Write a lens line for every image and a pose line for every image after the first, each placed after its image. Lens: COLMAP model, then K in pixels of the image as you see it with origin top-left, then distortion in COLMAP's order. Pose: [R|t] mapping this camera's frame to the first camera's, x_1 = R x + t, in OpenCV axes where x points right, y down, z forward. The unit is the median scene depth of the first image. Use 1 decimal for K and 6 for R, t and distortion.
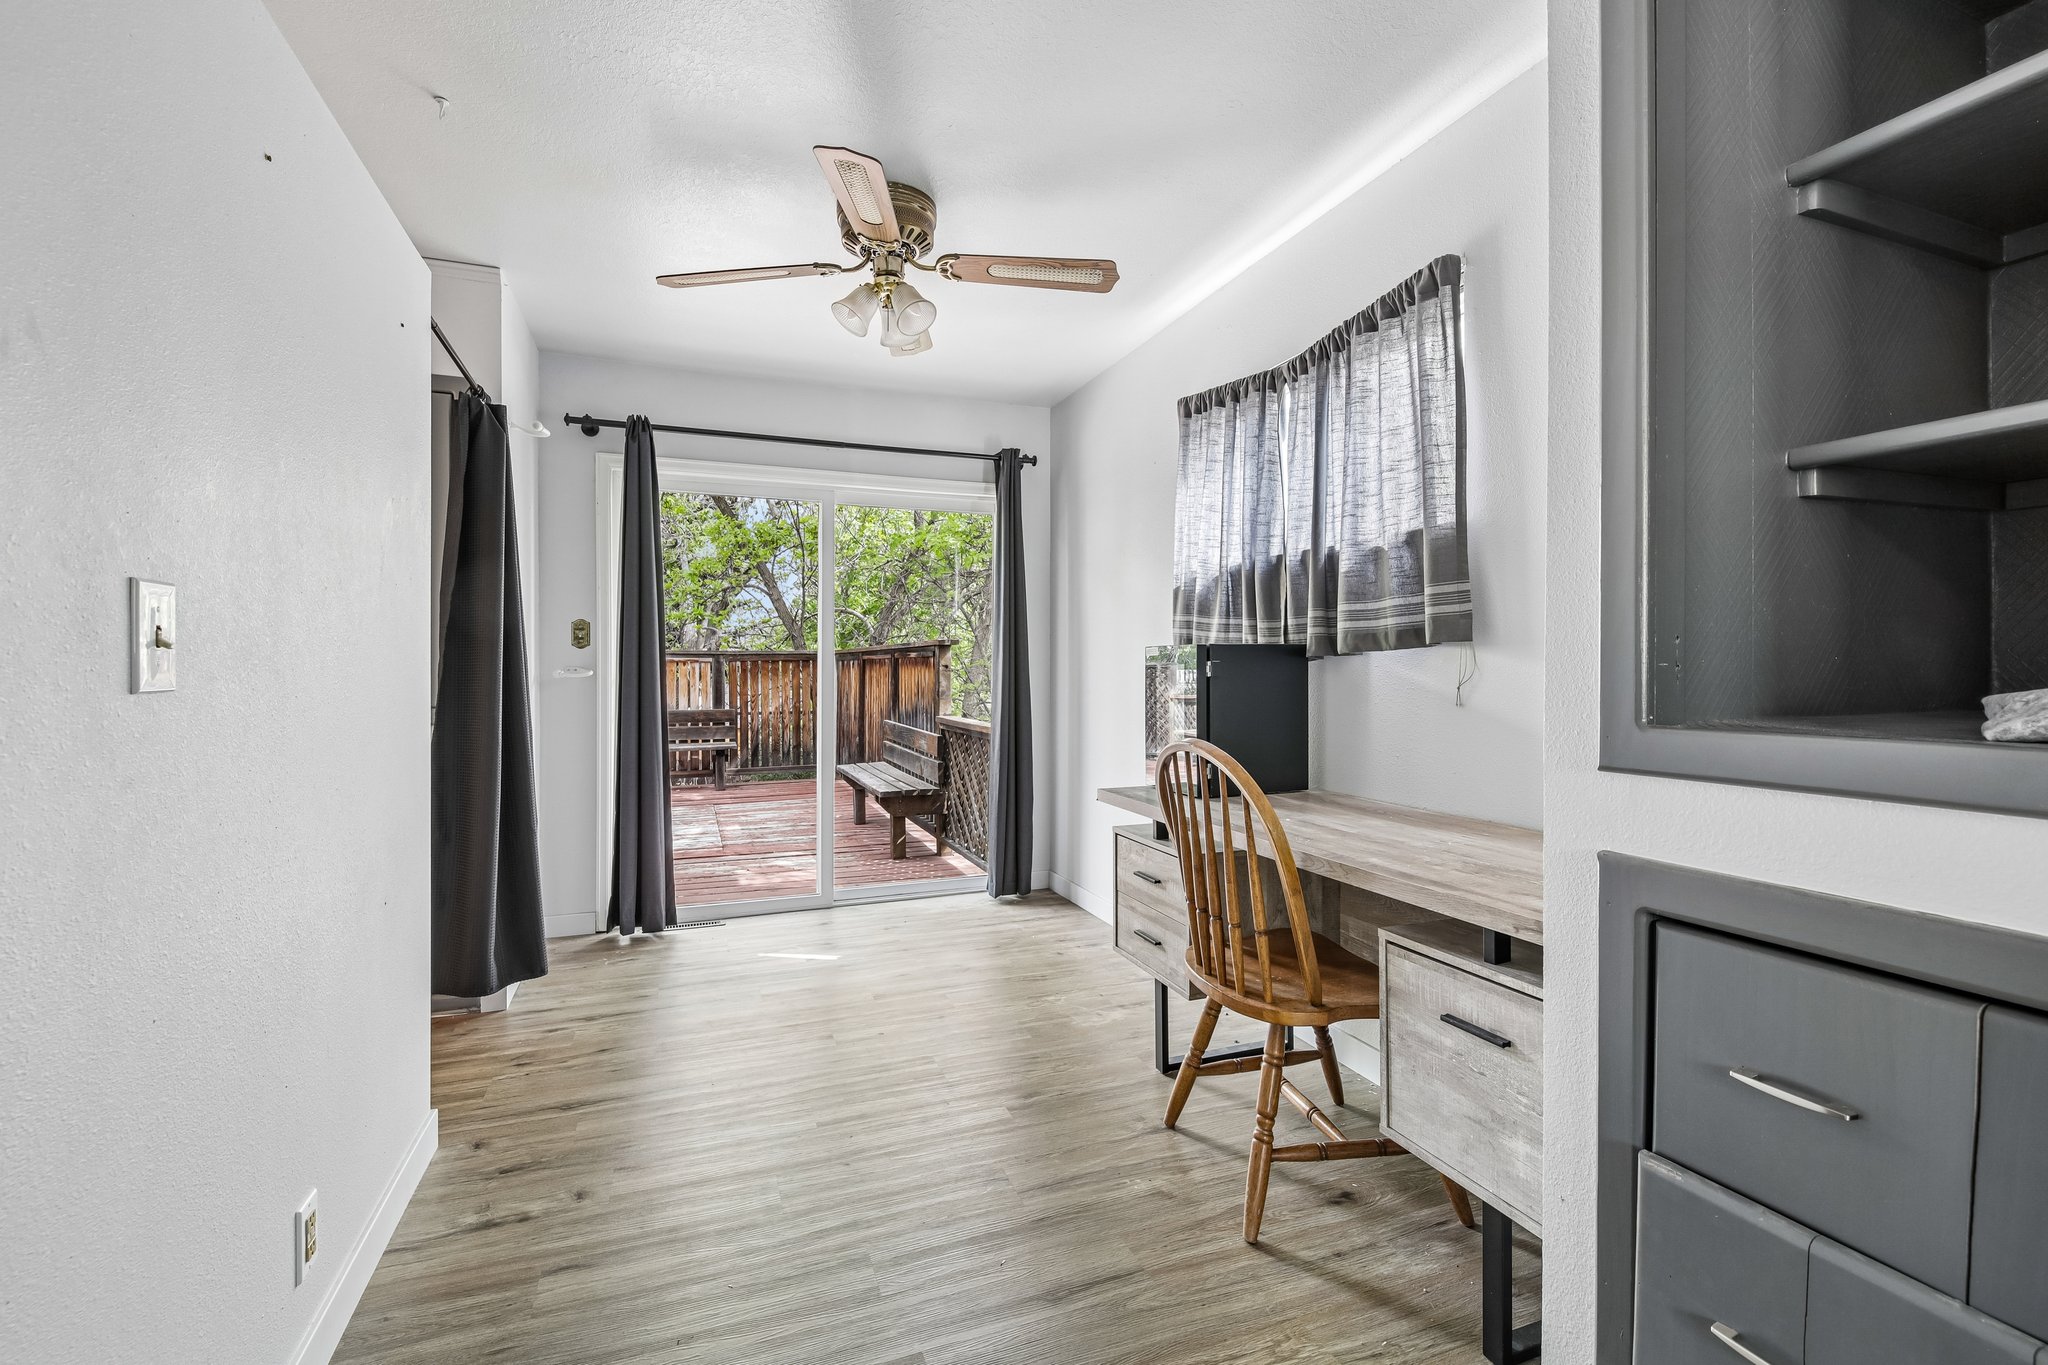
lens RADIAL K [[884.6, 0, 1002.5], [0, 884.6, 674.3], [0, 0, 1]] dist [-0.008471, -0.000243]
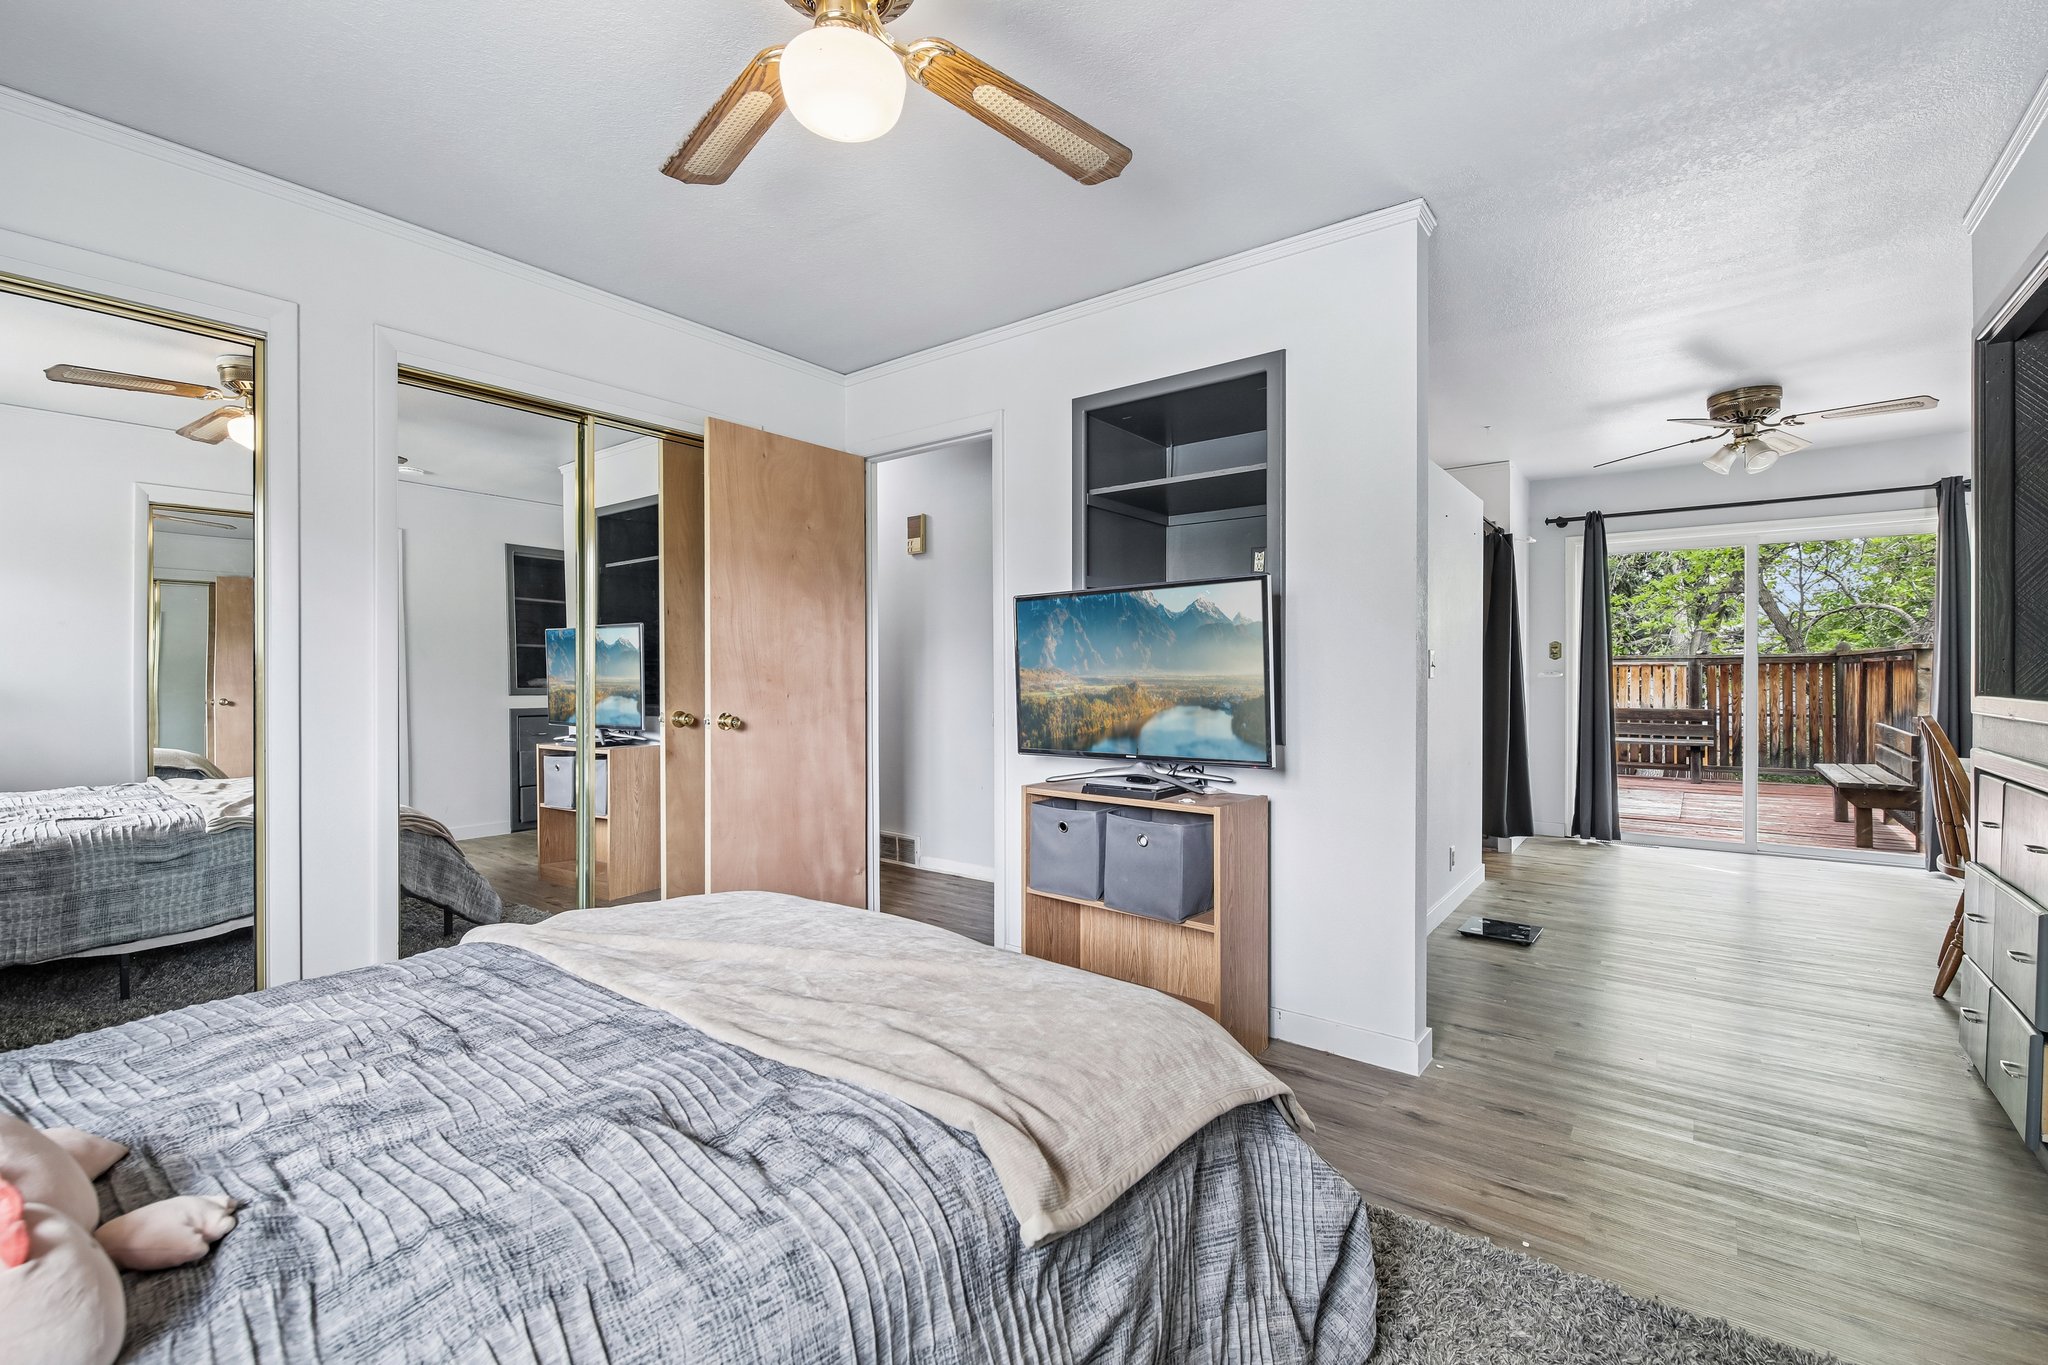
lens RADIAL K [[884.6, 0, 1029.1], [0, 884.6, 673.8], [0, 0, 1]] dist [-0.008471, -0.000243]
pose [[0.543689, 0.000870, -0.839287, 0.336581], [-0.004169, 0.999990, -0.001664, 0.003379], [0.839277, 0.004404, 0.543687, -0.653918]]
